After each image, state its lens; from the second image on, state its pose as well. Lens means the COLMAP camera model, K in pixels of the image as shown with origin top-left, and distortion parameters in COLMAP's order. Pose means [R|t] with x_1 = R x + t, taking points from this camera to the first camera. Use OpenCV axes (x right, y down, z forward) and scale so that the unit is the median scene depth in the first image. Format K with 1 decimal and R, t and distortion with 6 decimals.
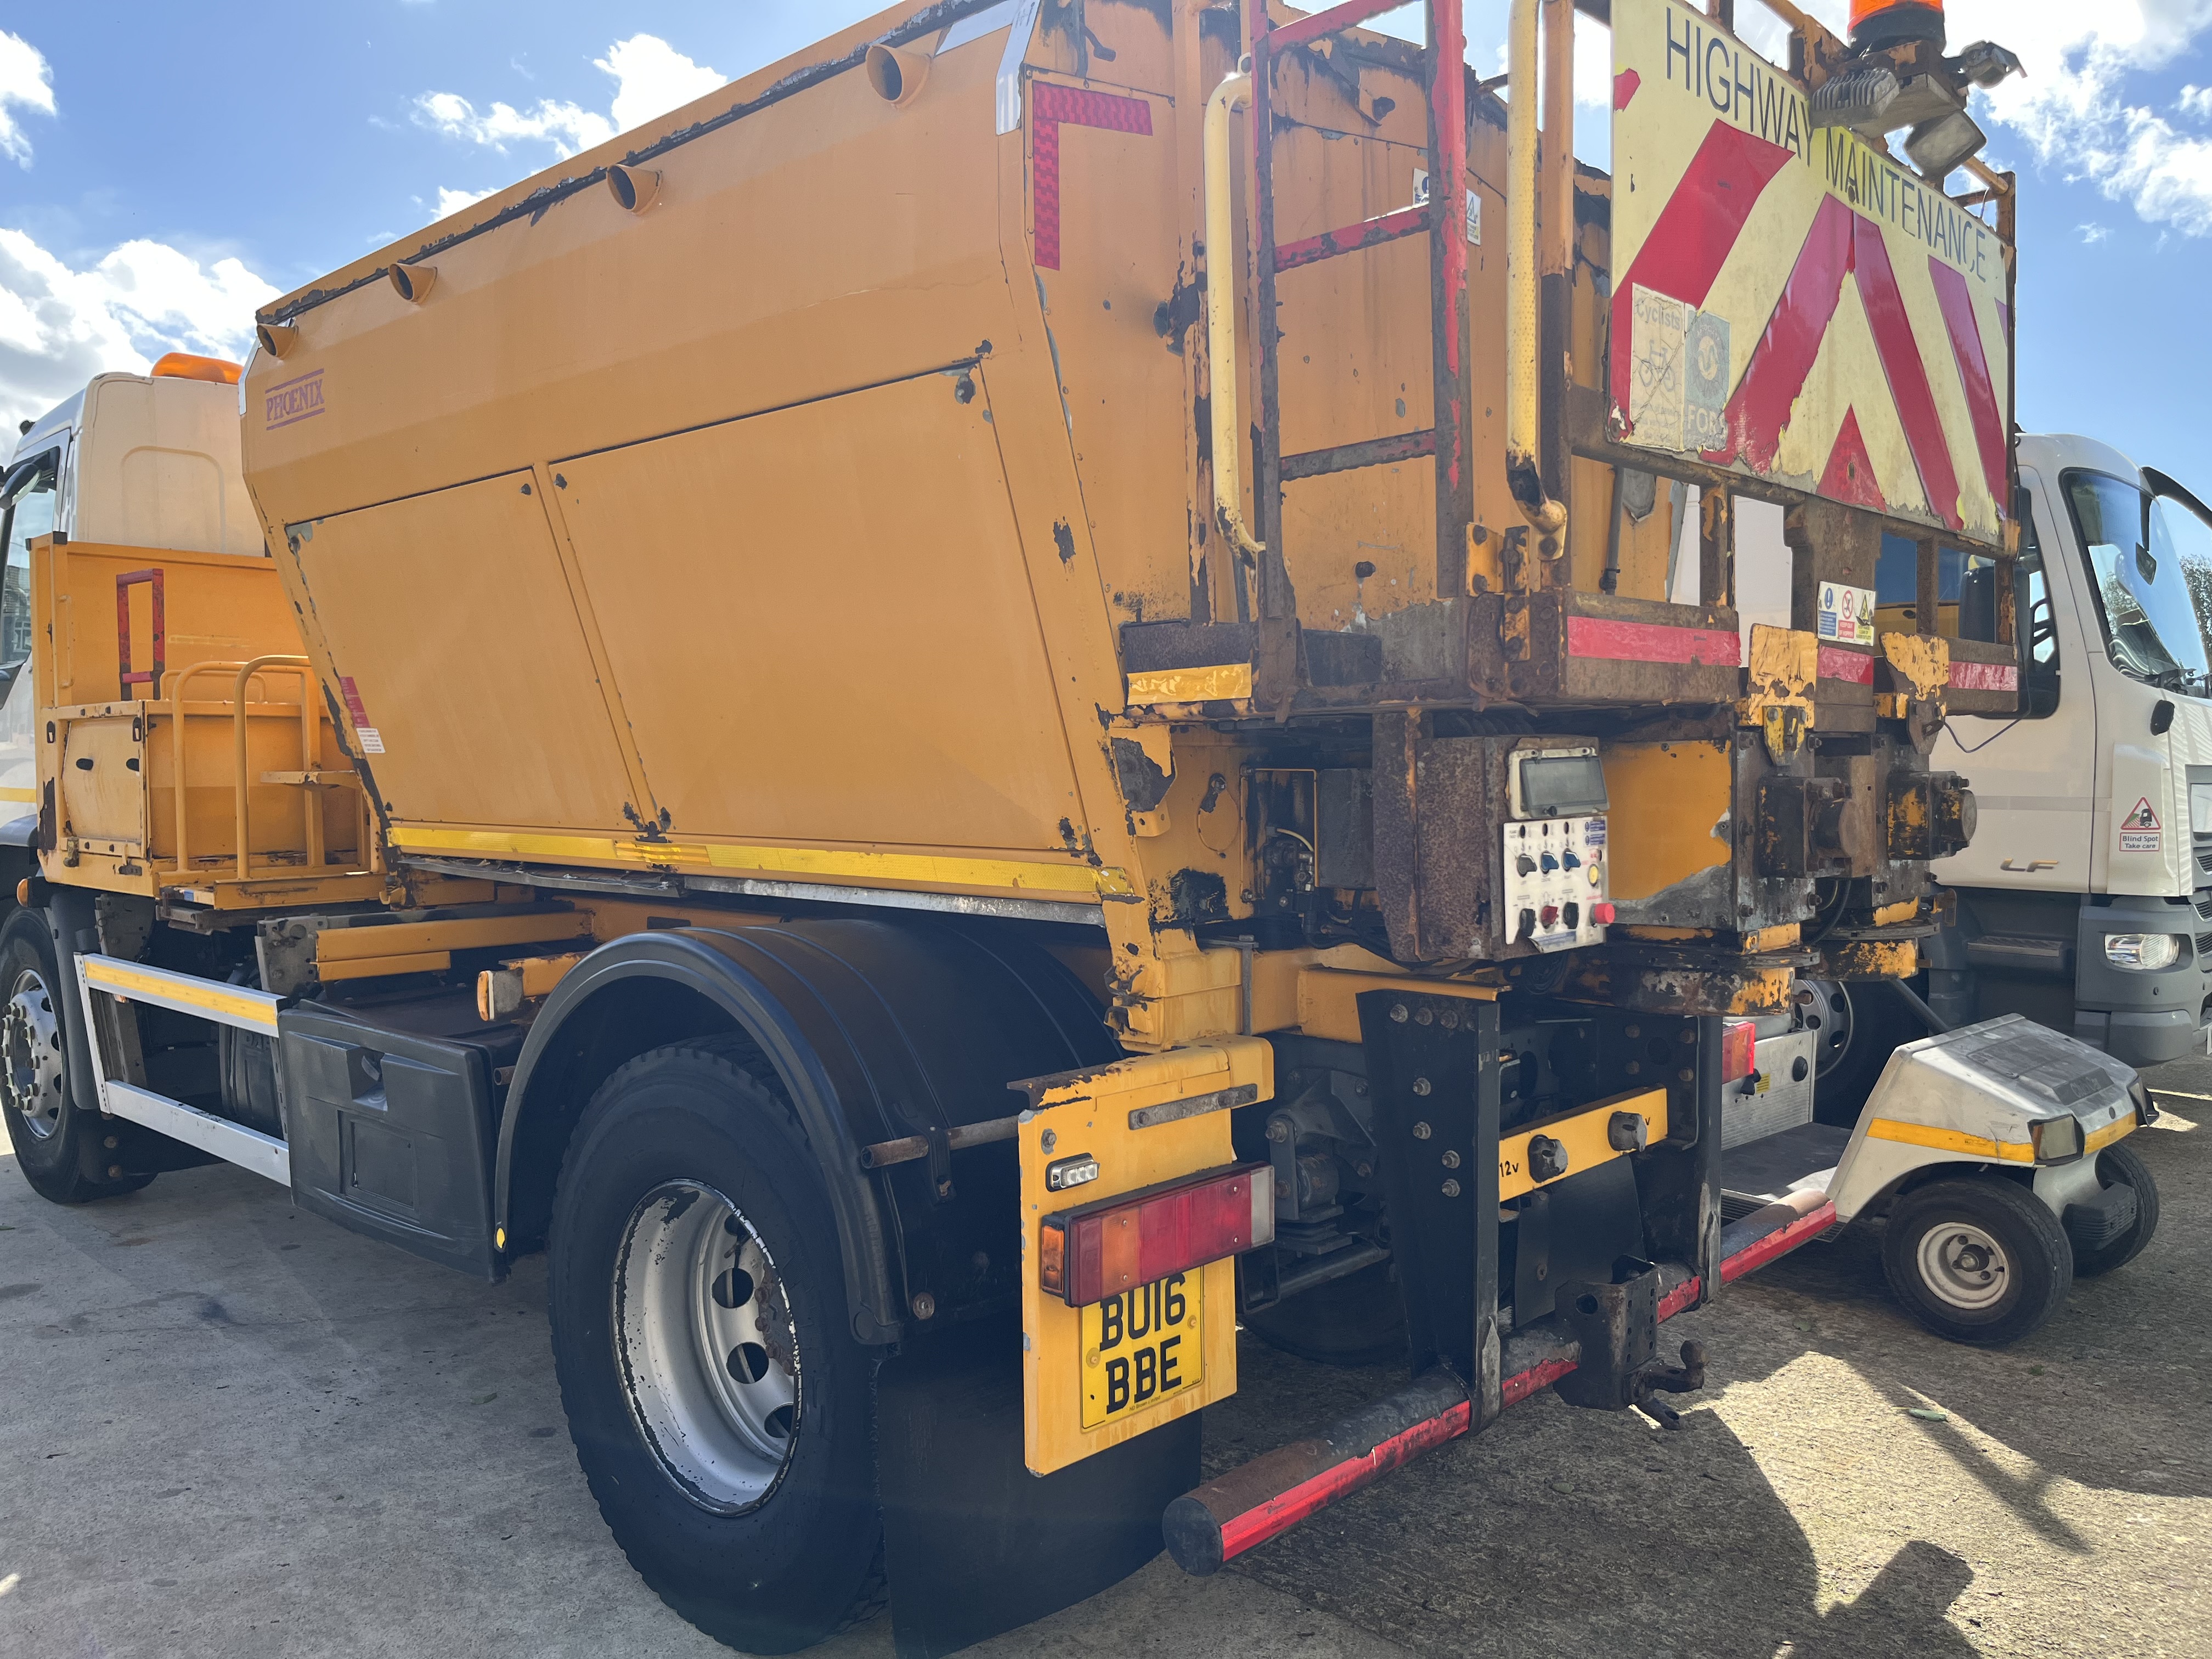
lens RADIAL K [[1704.1, 0, 1106.0], [0, 1704.1, 829.5], [0, 0, 1]] dist [0.029543, -0.050248]
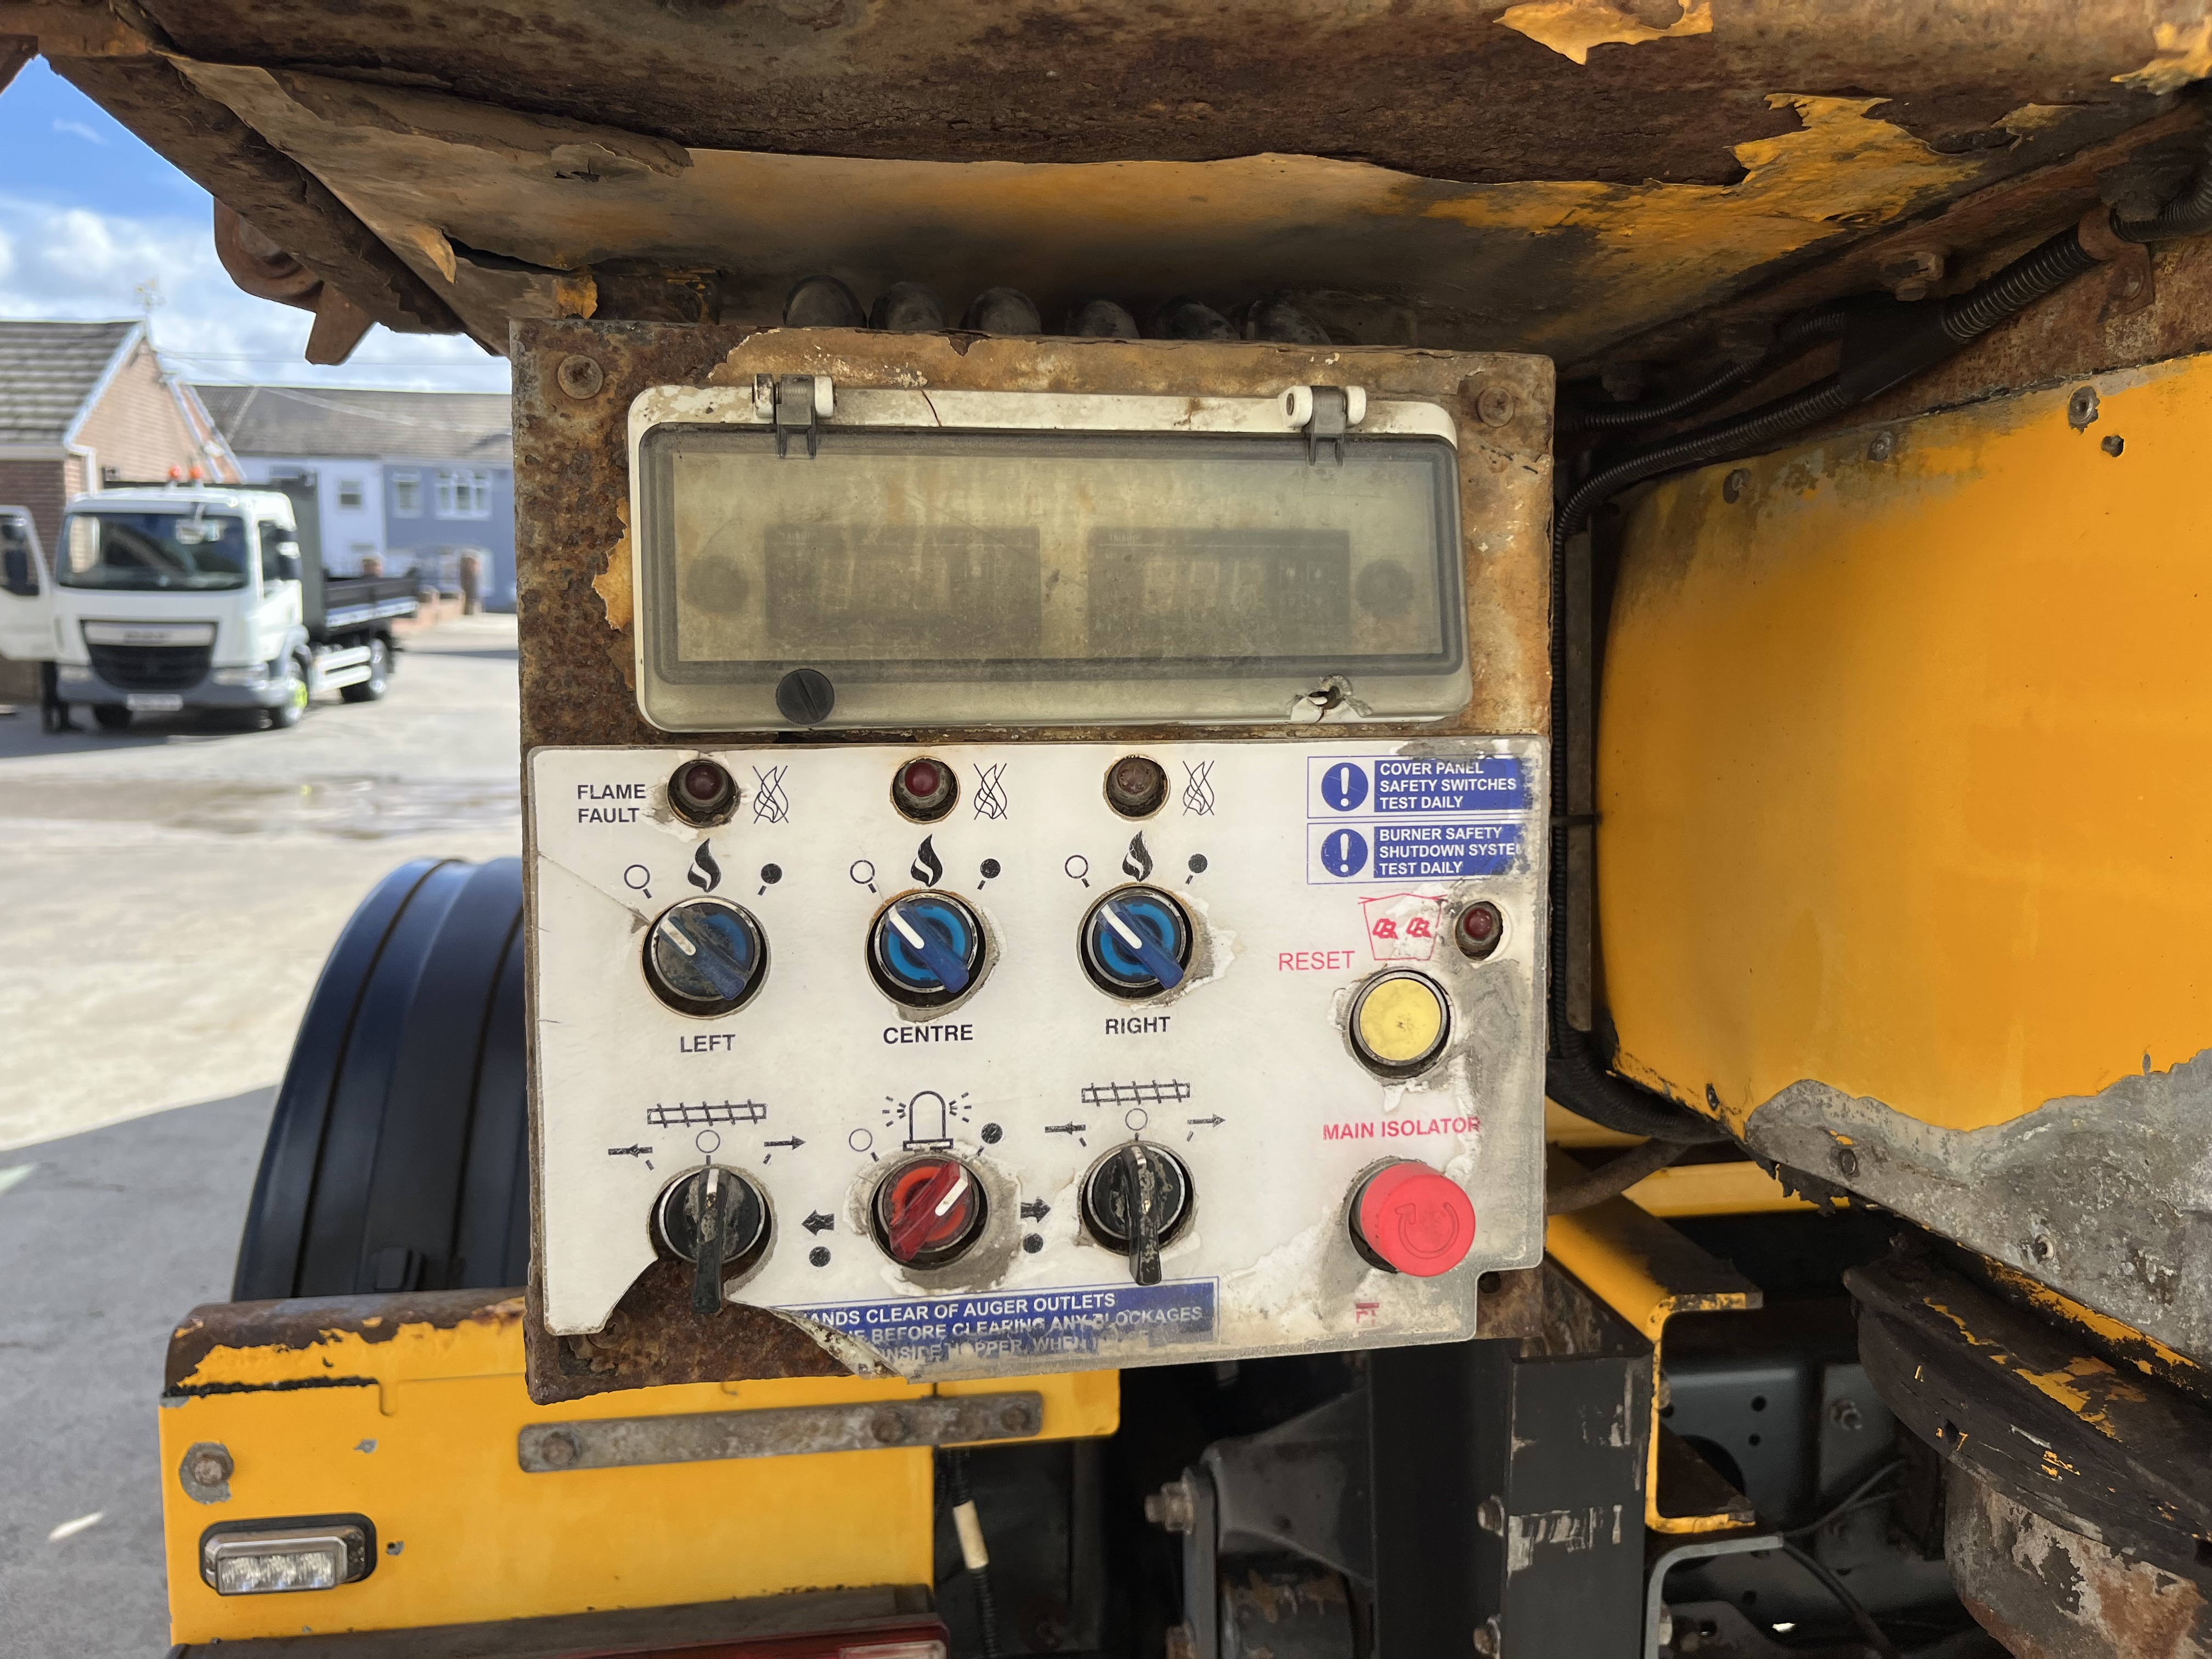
lens RADIAL K [[1704.1, 0, 1106.0], [0, 1704.1, 829.5], [0, 0, 1]] dist [0.029543, -0.050248]
pose [[0.792796, 0.071610, -0.605265, 0.360152], [-0.036037, 0.996844, 0.070735, -0.009385], [0.608420, -0.034267, 0.792875, 0.770160]]
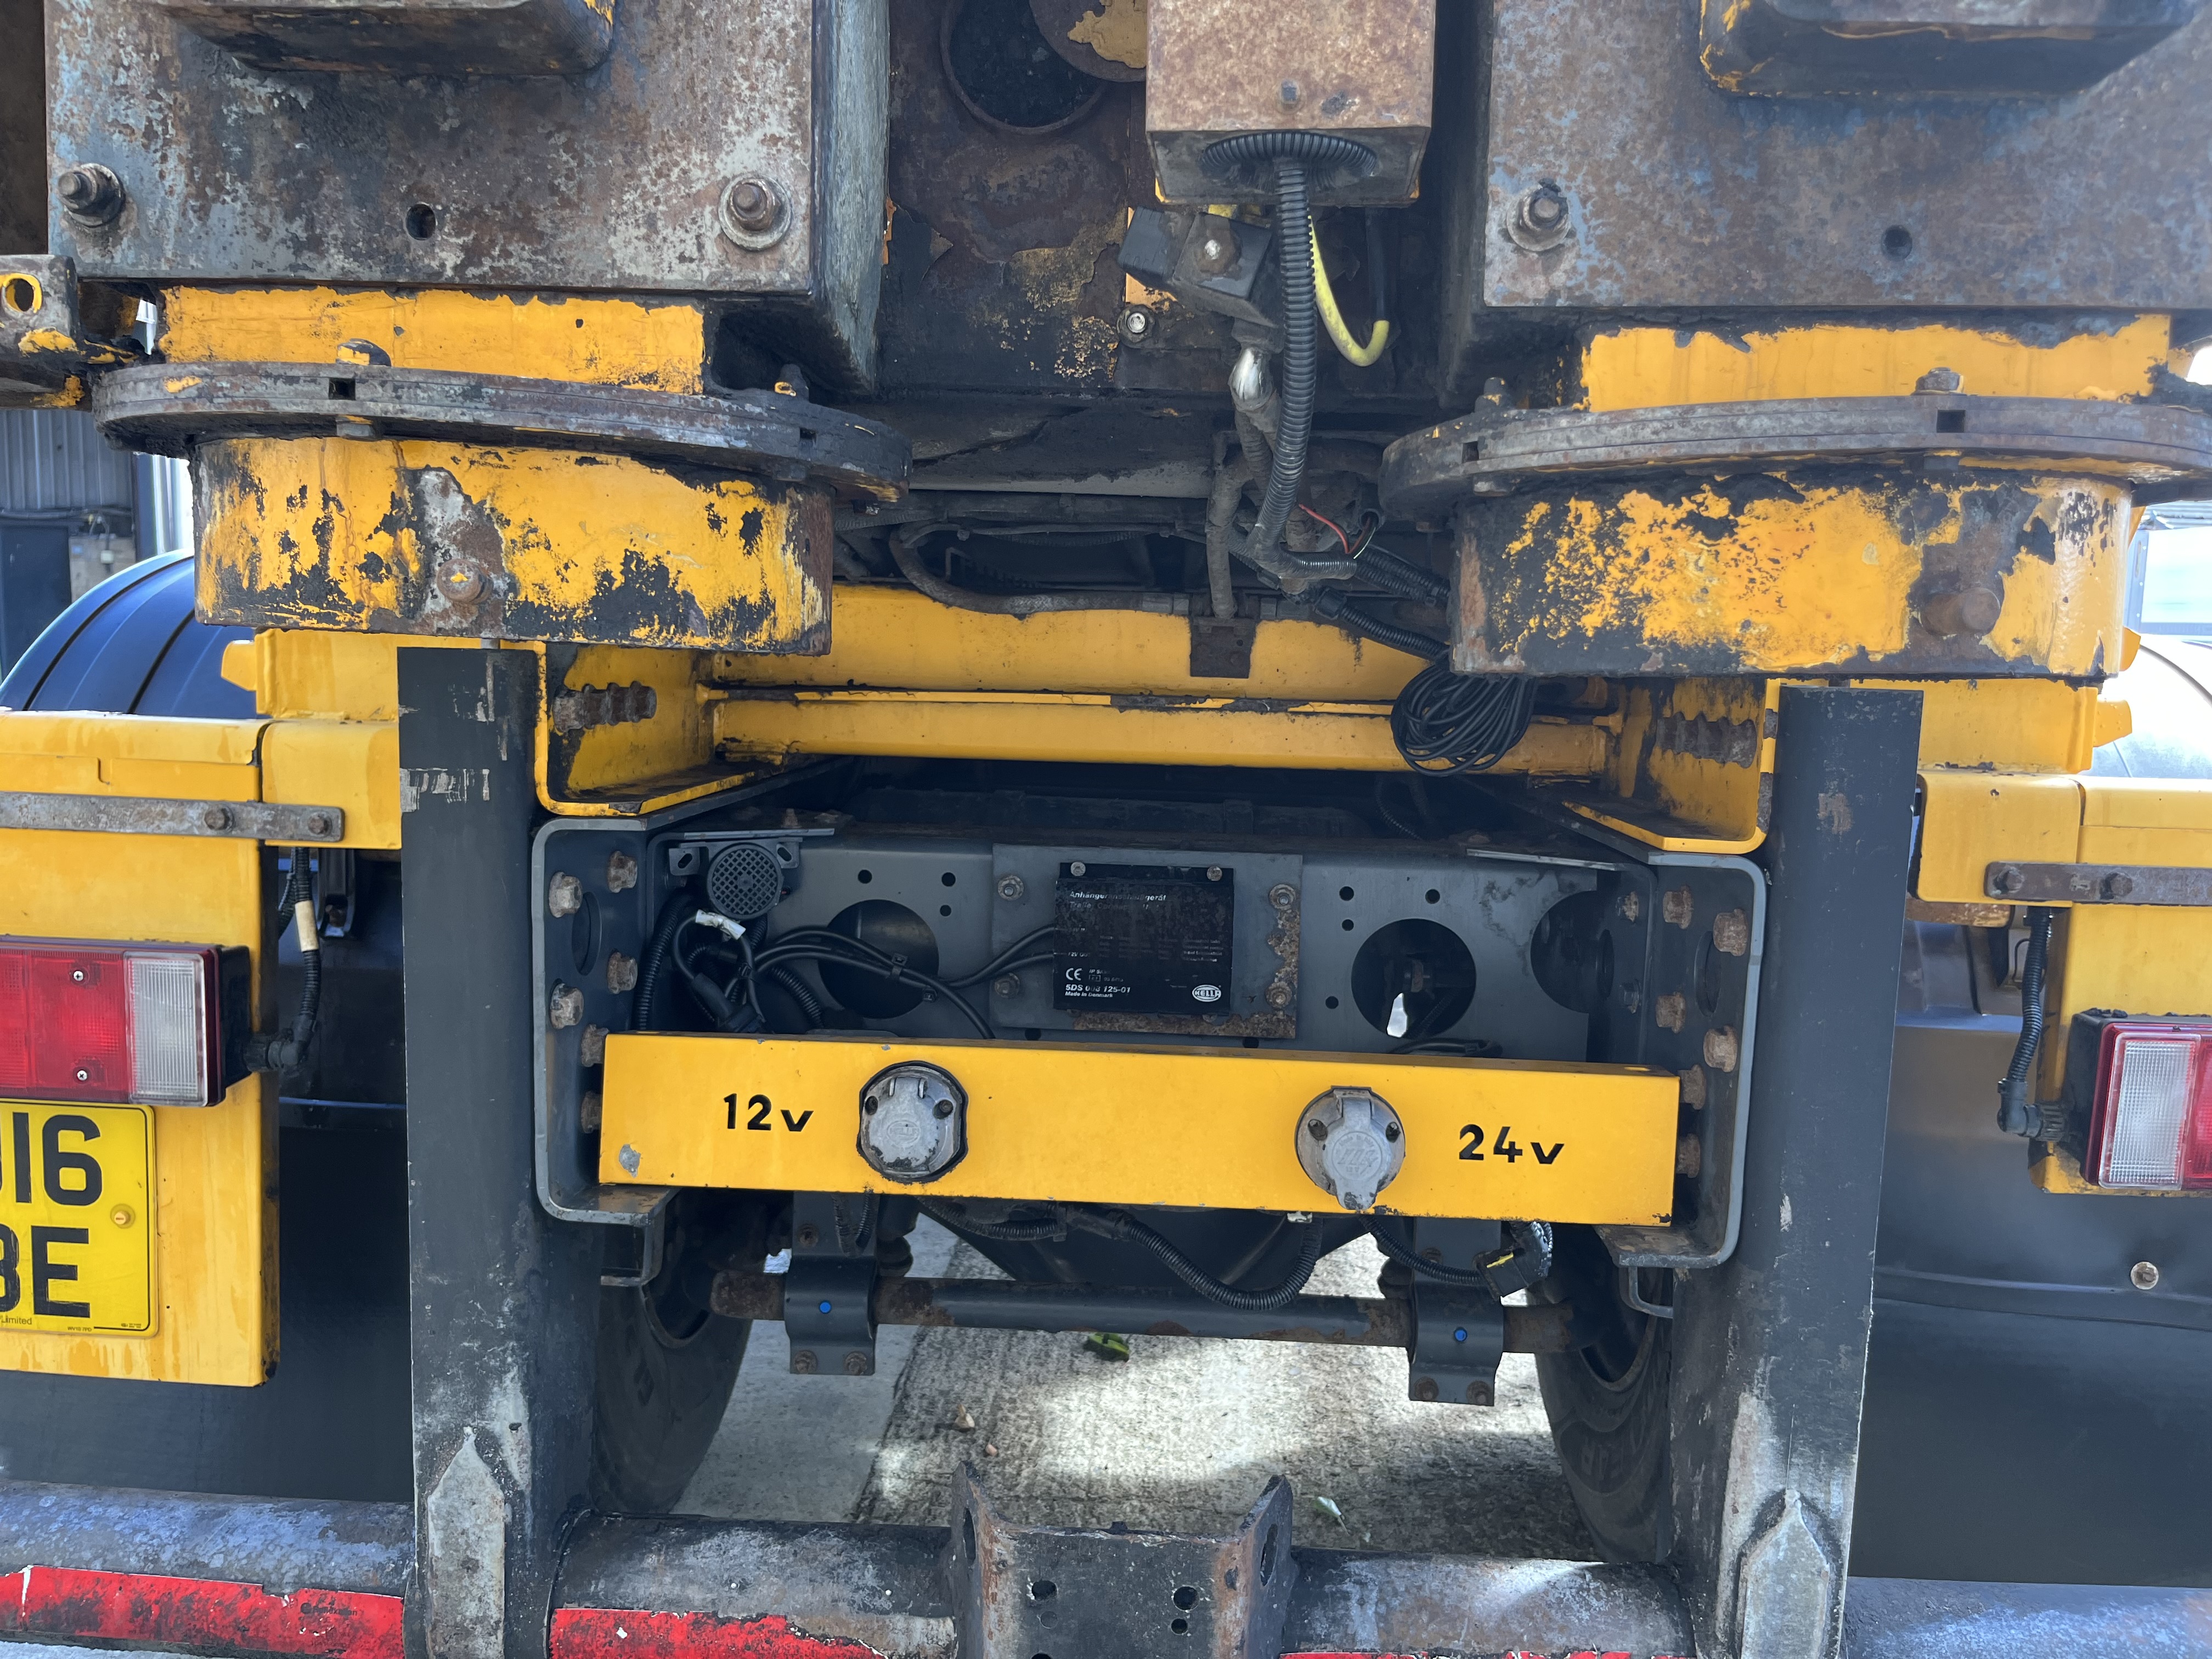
lens RADIAL K [[1676.9, 0, 1095.7], [0, 1676.9, 840.6], [0, 0, 1]] dist [0.042577, -0.059333]
pose [[0.646645, 0.108754, -0.754998, 0.662230], [-0.066535, 0.994053, 0.086202, 0.110811], [0.759884, -0.005508, 0.650036, 0.928815]]
